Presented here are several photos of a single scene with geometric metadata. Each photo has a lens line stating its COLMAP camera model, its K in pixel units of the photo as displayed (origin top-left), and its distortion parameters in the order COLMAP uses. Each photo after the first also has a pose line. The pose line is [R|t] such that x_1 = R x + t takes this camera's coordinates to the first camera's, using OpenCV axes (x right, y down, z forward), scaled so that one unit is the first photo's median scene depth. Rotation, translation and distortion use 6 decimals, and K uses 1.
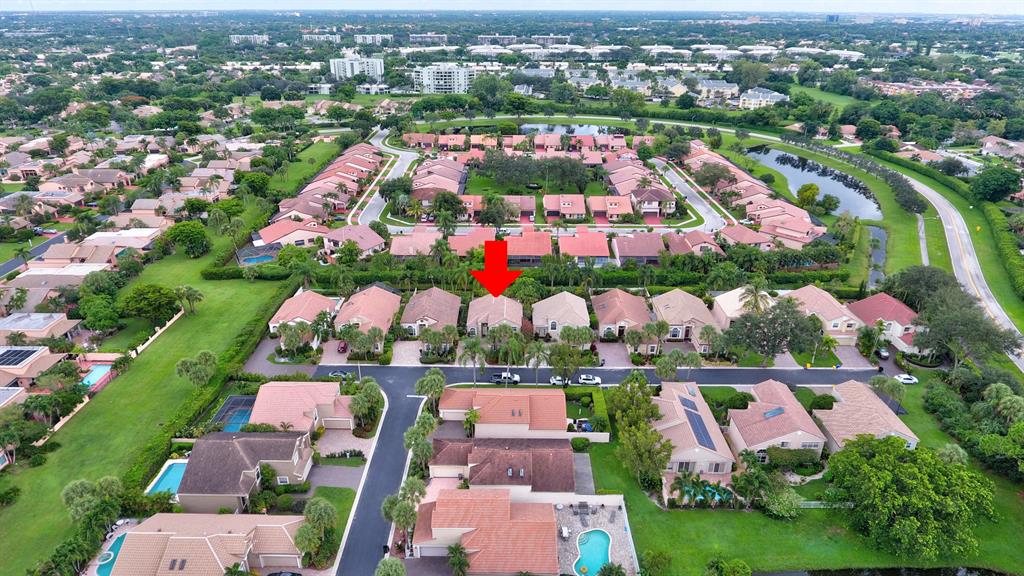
lens RADIAL K [[607.4, 0, 511.2], [0, 607.4, 289.5], [0, 0, 1]] dist [-0.004409, -0.001550]
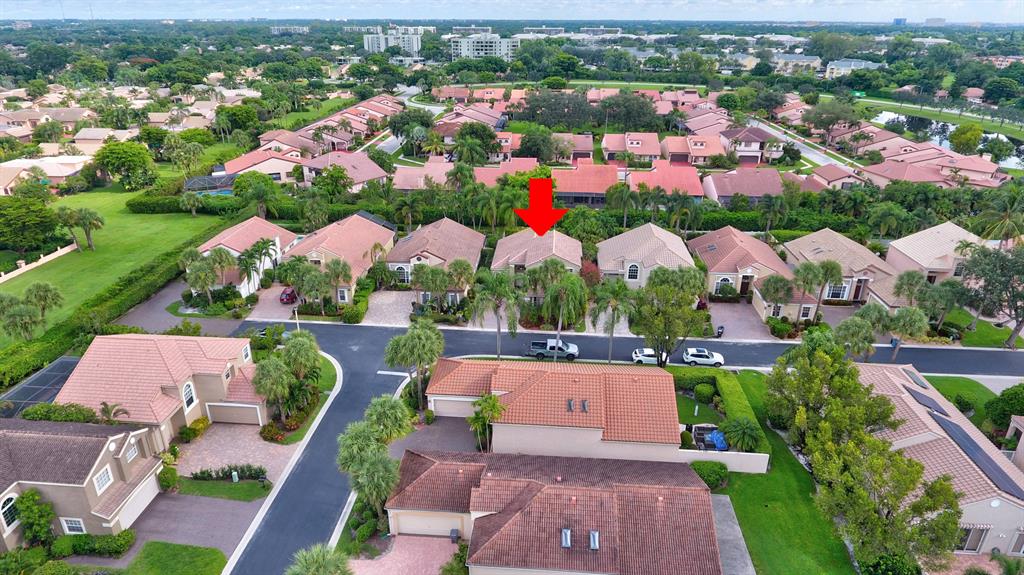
lens RADIAL K [[607.4, 0, 513.1], [0, 607.4, 286.3], [0, 0, 1]] dist [-0.004409, -0.001550]
pose [[0.997728, 0.027680, -0.061414, -0.012060], [-0.029442, 0.999175, -0.027968, 0.093802], [0.060589, 0.029712, 0.997720, 0.385183]]
